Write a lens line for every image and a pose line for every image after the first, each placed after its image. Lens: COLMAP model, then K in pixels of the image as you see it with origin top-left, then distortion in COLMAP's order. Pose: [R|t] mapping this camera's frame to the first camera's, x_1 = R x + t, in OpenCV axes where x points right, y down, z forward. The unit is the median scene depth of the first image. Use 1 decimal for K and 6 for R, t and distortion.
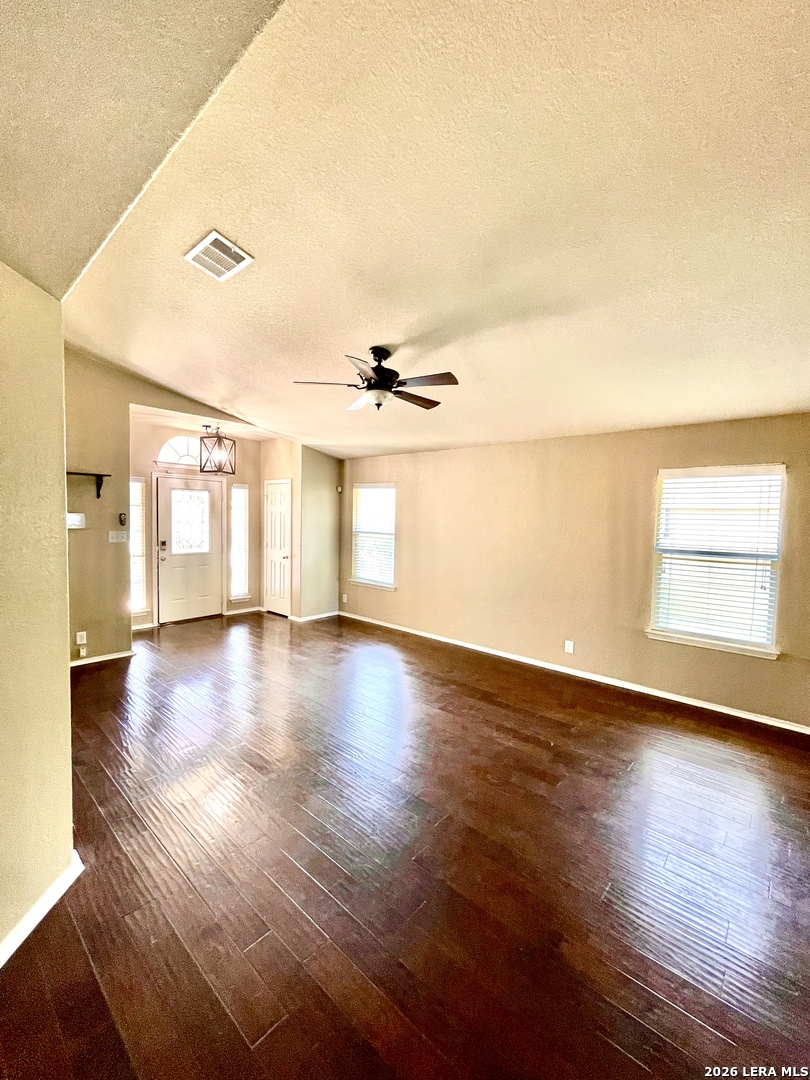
lens RADIAL K [[440.8, 0, 401.2], [0, 440.8, 543.2], [0, 0, 1]] dist [0.001983, 0.000127]
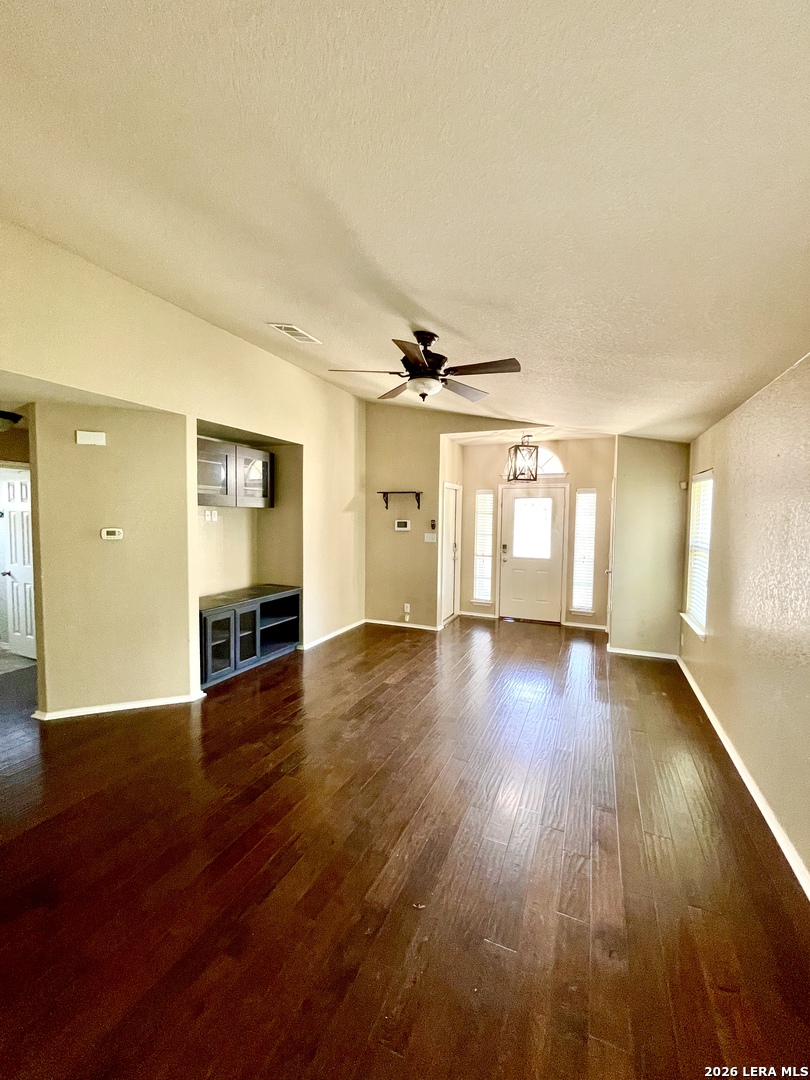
lens RADIAL K [[440.8, 0, 397.6], [0, 440.8, 536.3], [0, 0, 1]] dist [0.001983, 0.000127]
pose [[0.297044, 0.031117, -0.954357, 0.449856], [-0.061203, 0.998034, 0.013491, -0.023977], [0.952900, 0.054402, 0.298364, 0.392865]]
